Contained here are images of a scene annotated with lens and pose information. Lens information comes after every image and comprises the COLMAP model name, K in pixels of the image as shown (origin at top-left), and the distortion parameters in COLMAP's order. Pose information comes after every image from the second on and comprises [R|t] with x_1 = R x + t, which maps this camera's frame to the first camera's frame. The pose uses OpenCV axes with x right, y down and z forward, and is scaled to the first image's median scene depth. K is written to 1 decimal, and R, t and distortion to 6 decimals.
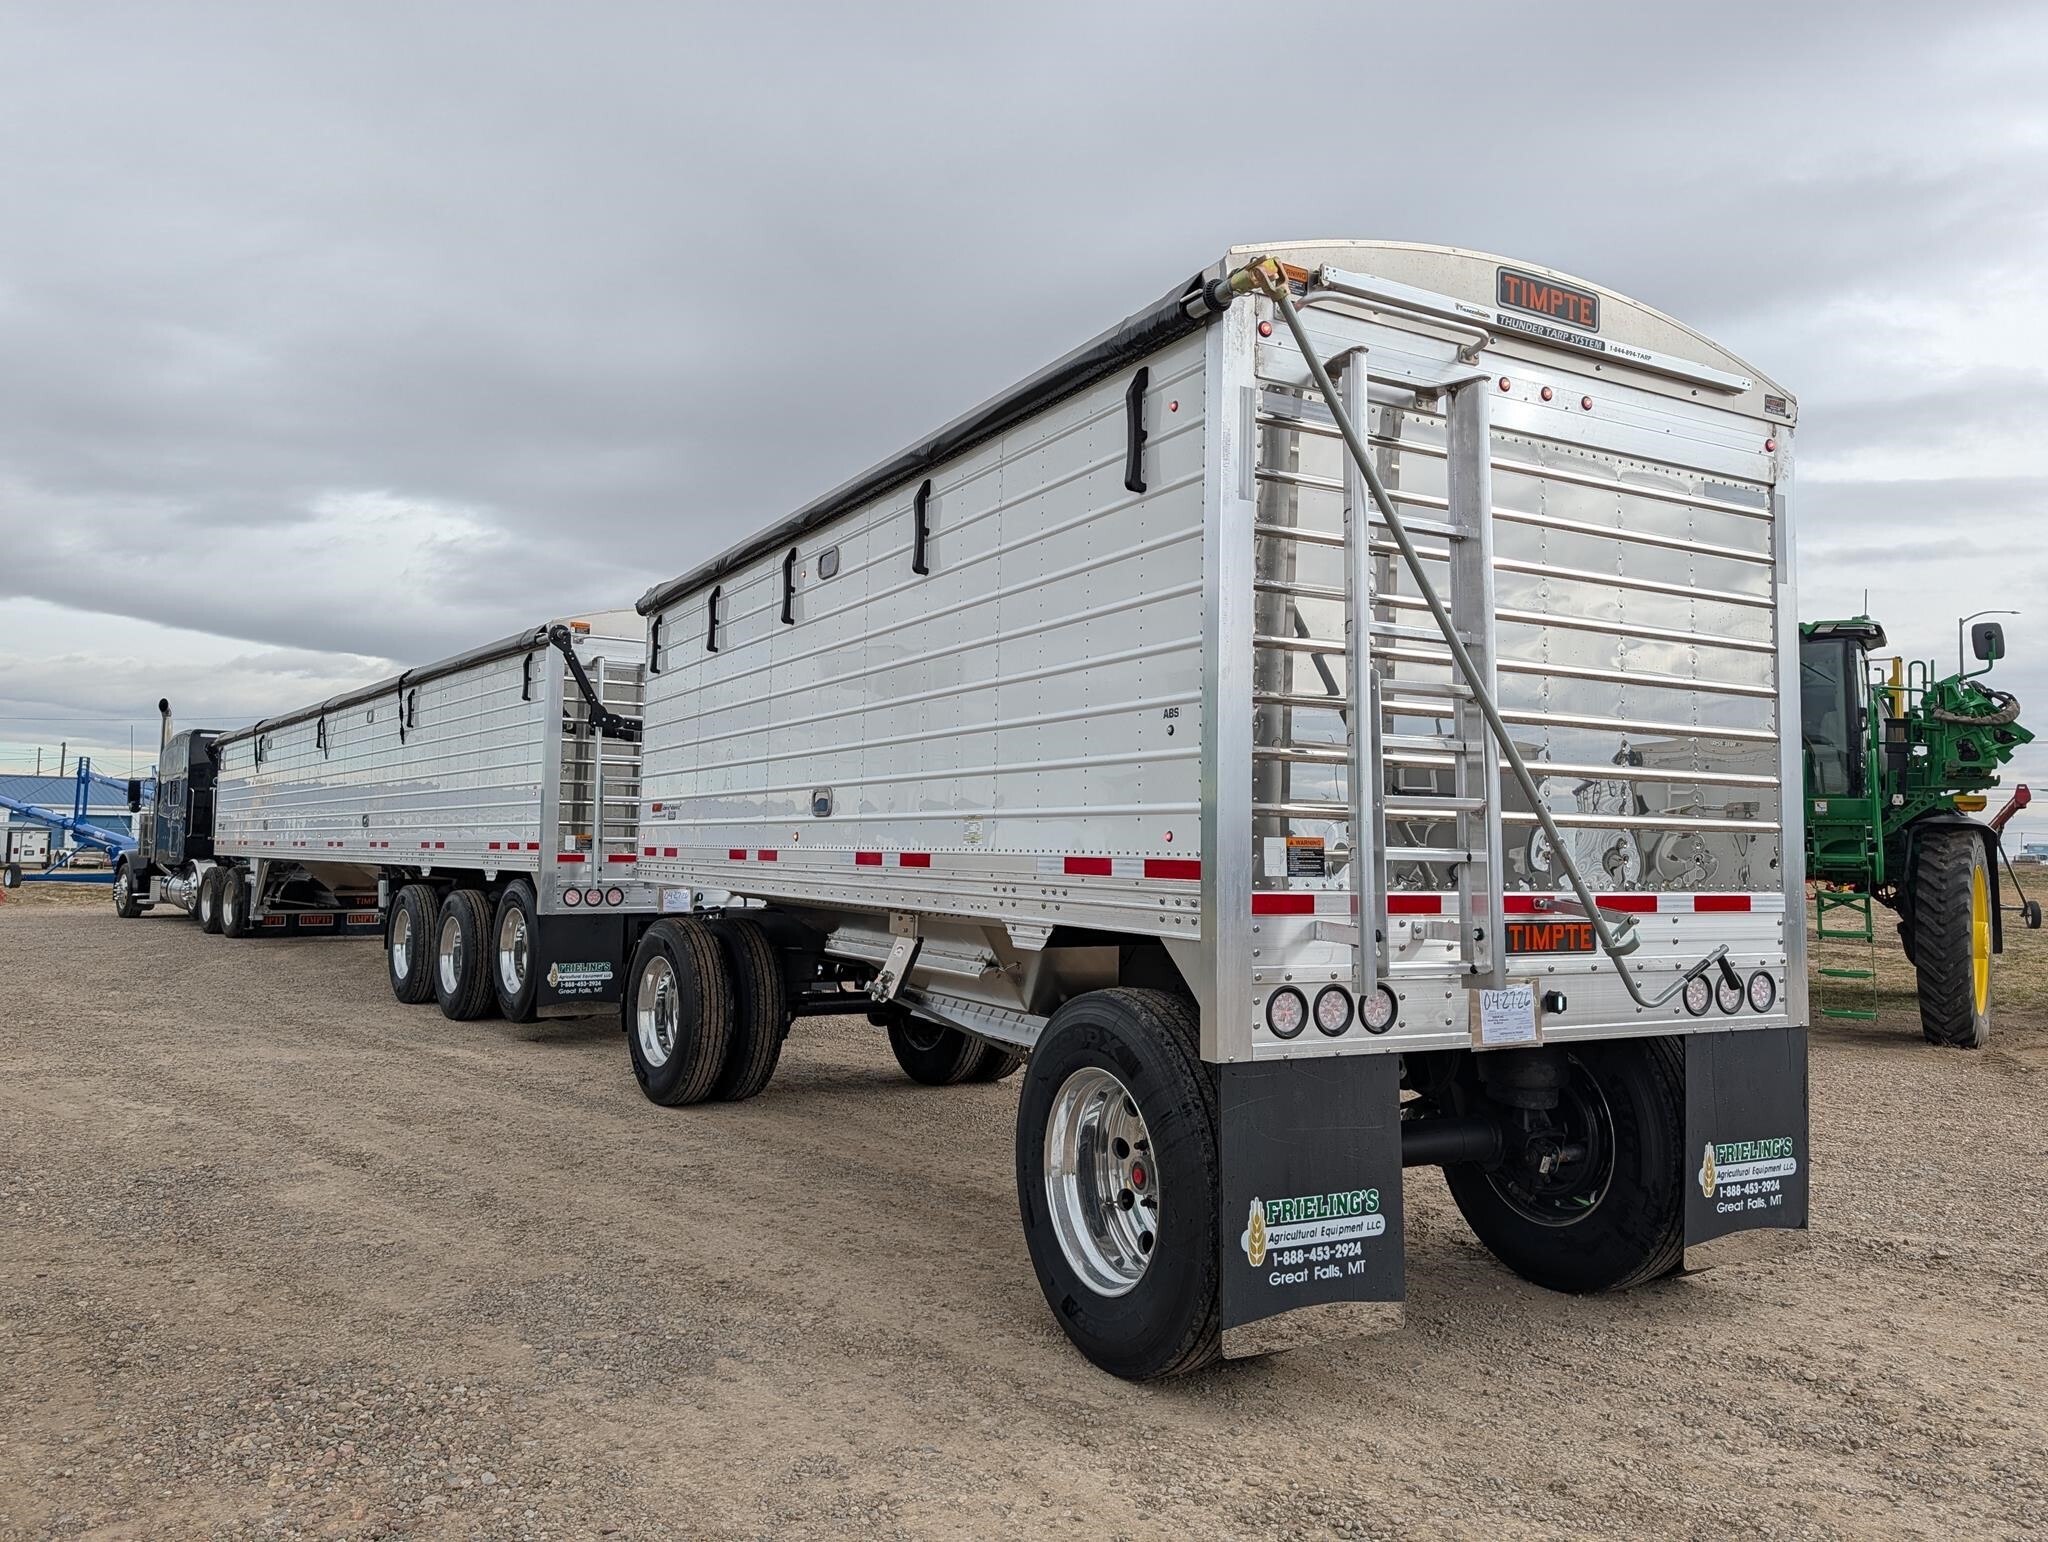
lens RADIAL K [[1466.9, 0, 988.7], [0, 1466.9, 728.8], [0, 0, 1]] dist [0.033524, -0.029195]
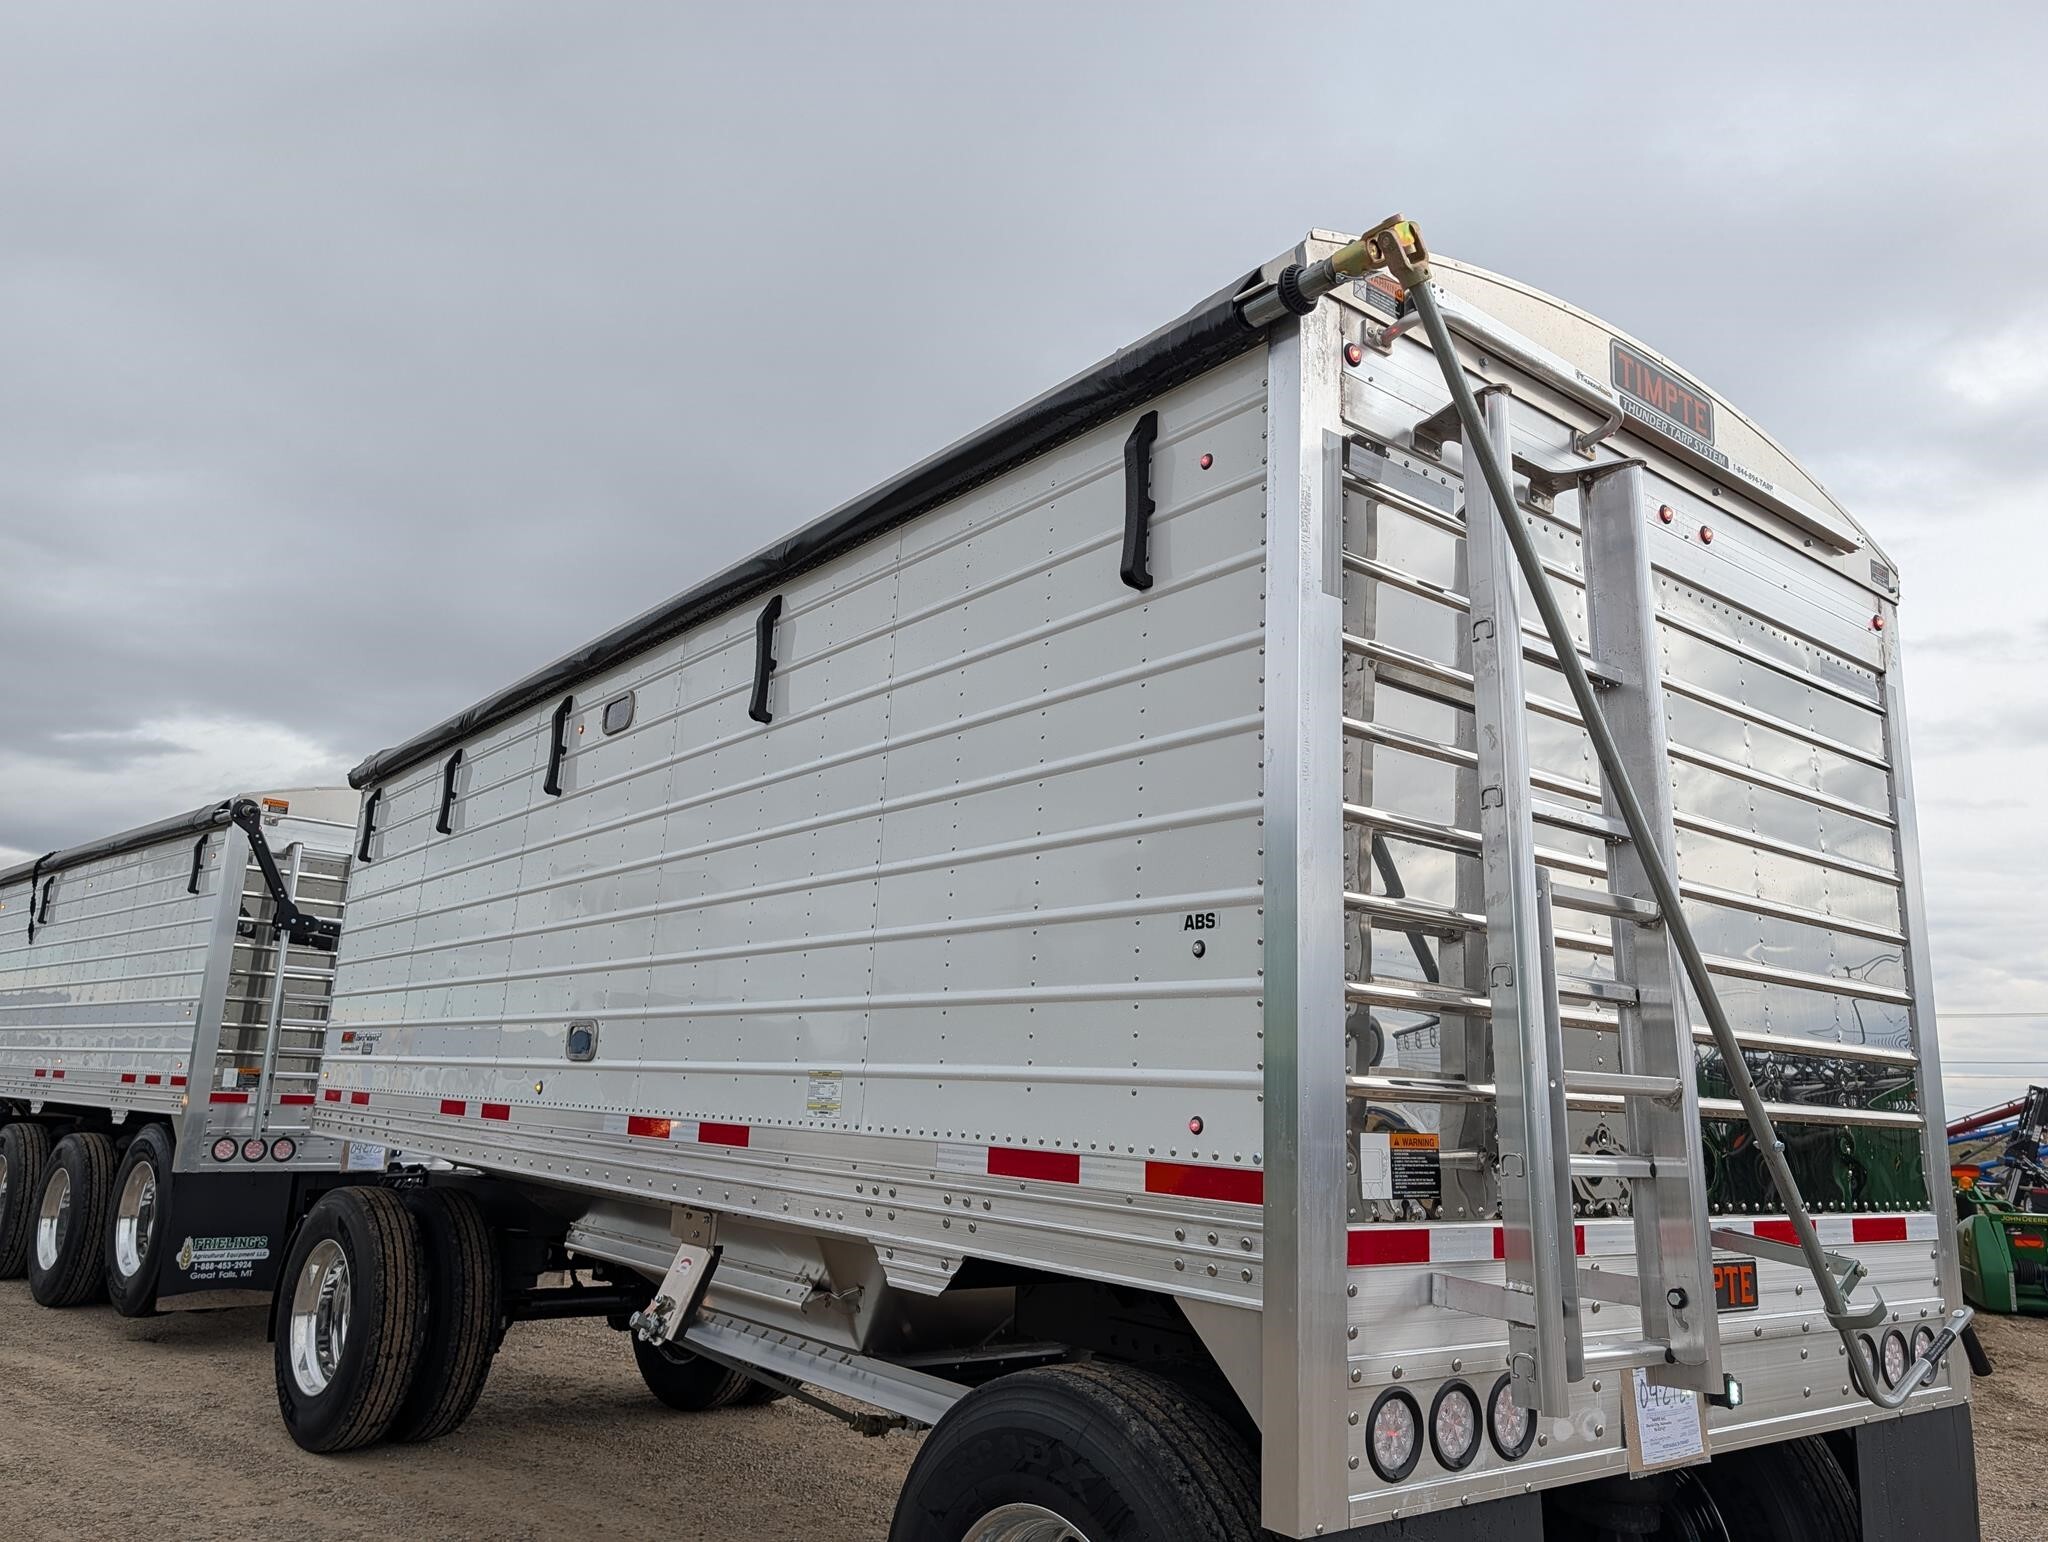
lens RADIAL K [[1466.9, 0, 1009.9], [0, 1466.9, 760.7], [0, 0, 1]] dist [0.033524, -0.029195]
pose [[0.982709, 0.064357, 0.173613, -0.065634], [-0.040043, 0.989330, -0.140081, 0.011251], [-0.180776, 0.130706, 0.974801, 0.372665]]
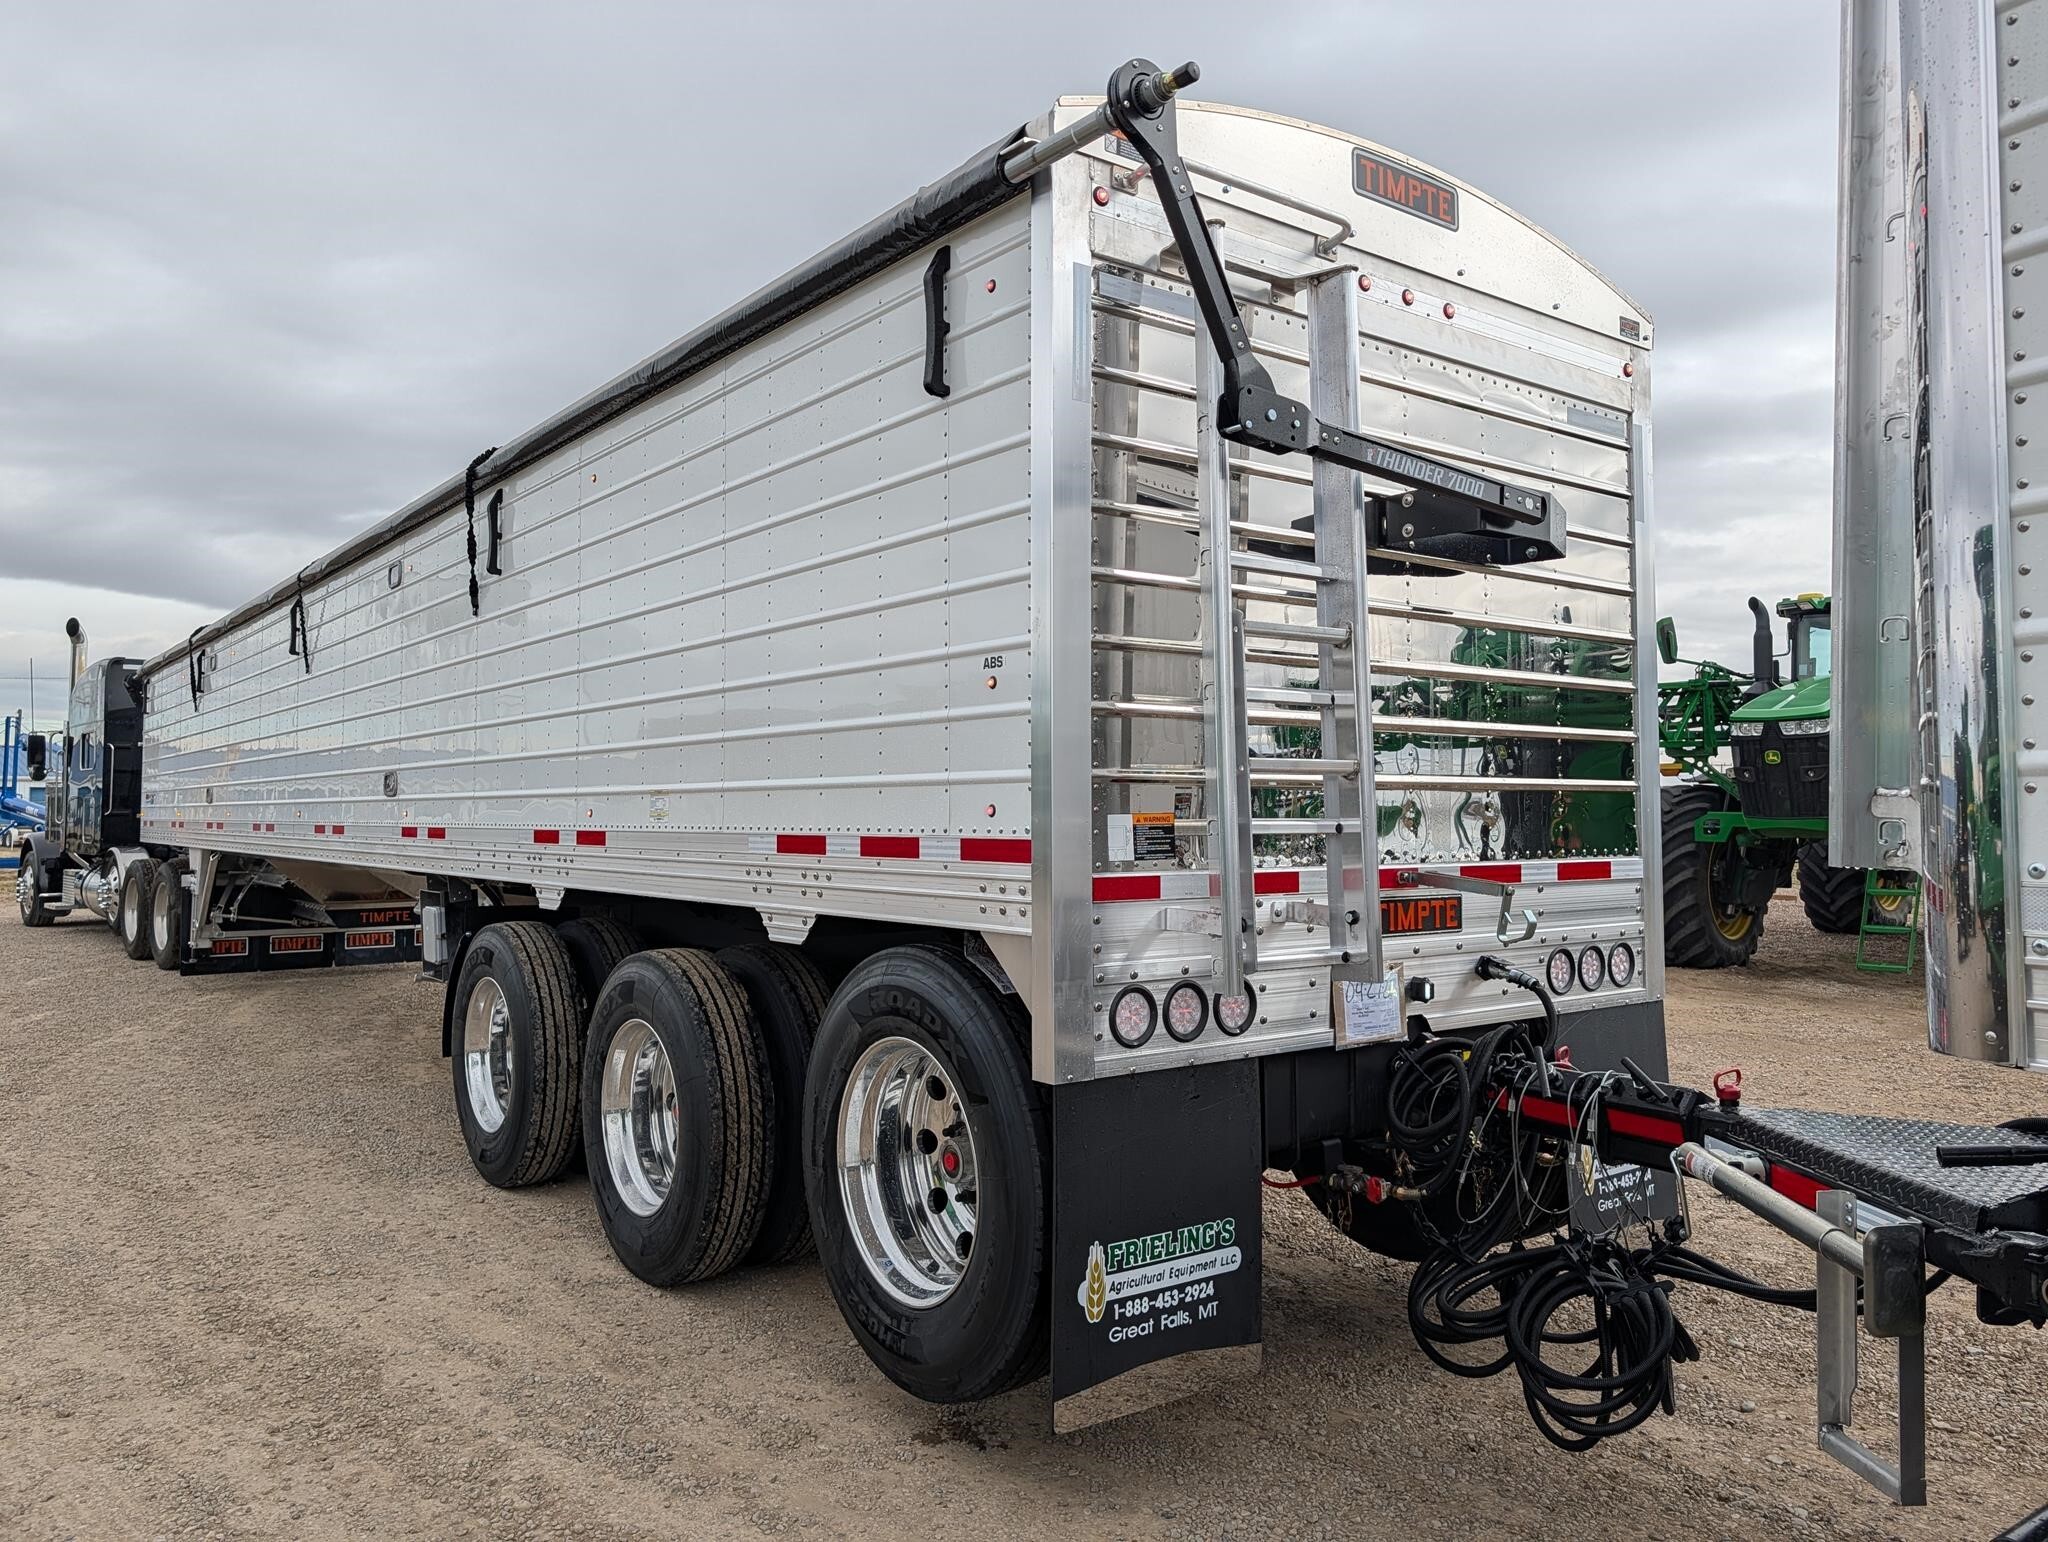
lens RADIAL K [[1466.9, 0, 1008.4], [0, 1466.9, 744.3], [0, 0, 1]] dist [0.033524, -0.029195]
pose [[0.986969, -0.010242, 0.160583, 0.001676], [0.004589, 0.999358, 0.035531, 0.006481], [-0.160844, -0.034331, 0.986383, 0.174073]]
